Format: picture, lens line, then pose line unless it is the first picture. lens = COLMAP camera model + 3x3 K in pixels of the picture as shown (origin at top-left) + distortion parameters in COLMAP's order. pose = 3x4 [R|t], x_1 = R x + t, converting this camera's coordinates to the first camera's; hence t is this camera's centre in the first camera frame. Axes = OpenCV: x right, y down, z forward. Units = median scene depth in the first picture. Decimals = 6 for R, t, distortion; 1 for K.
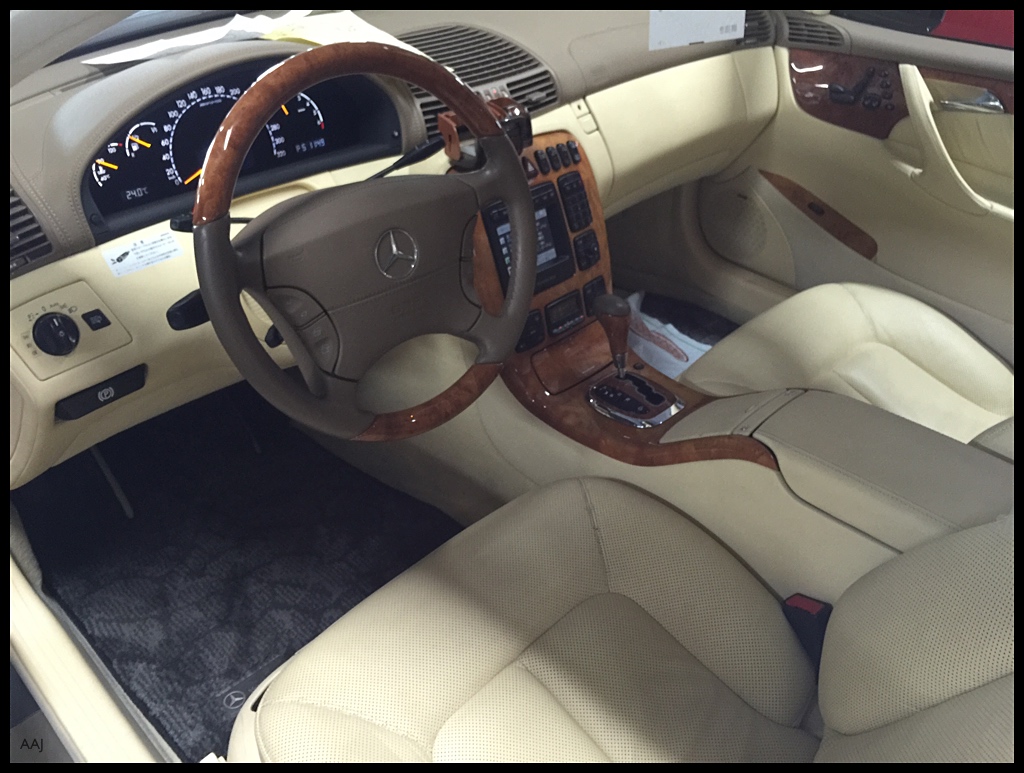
lens RADIAL K [[874.1, 0, 512.0], [0, 874.1, 386.5], [0, 0, 1]] dist [0.044801, -0.005448]
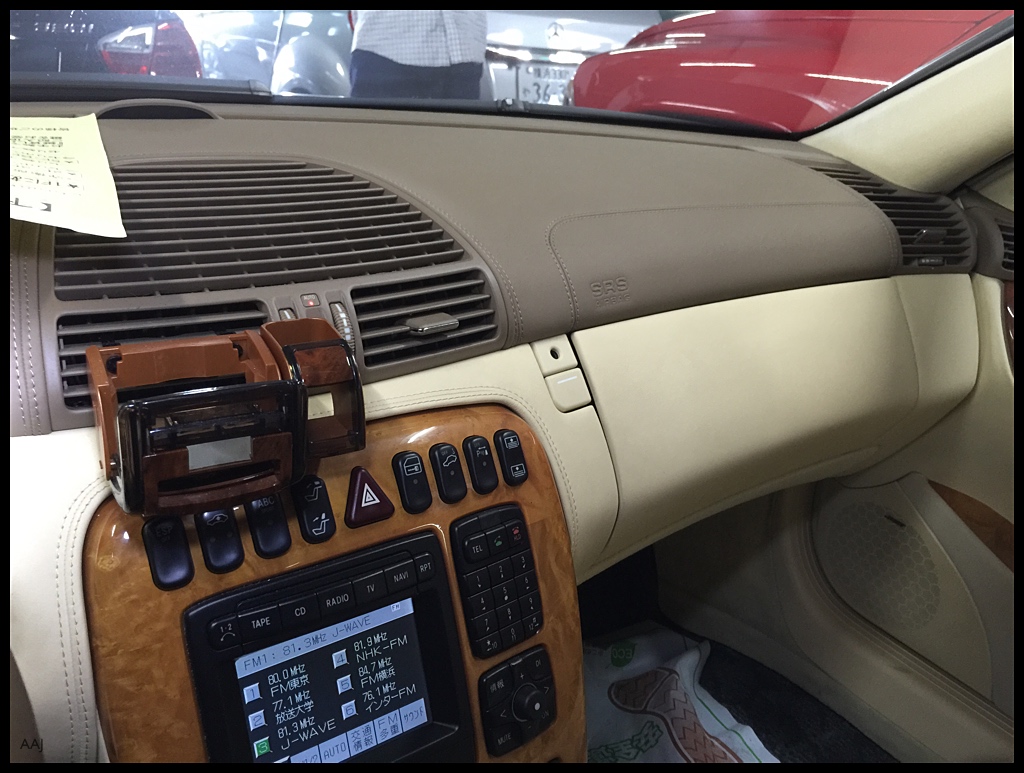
lens RADIAL K [[874.1, 0, 512.0], [0, 874.1, 386.5], [0, 0, 1]] dist [0.044801, -0.005448]
pose [[0.986029, 0.108477, -0.126409, 0.116003], [-0.133524, 0.968438, -0.210472, -0.206200], [0.099588, 0.224410, 0.969393, 0.571304]]
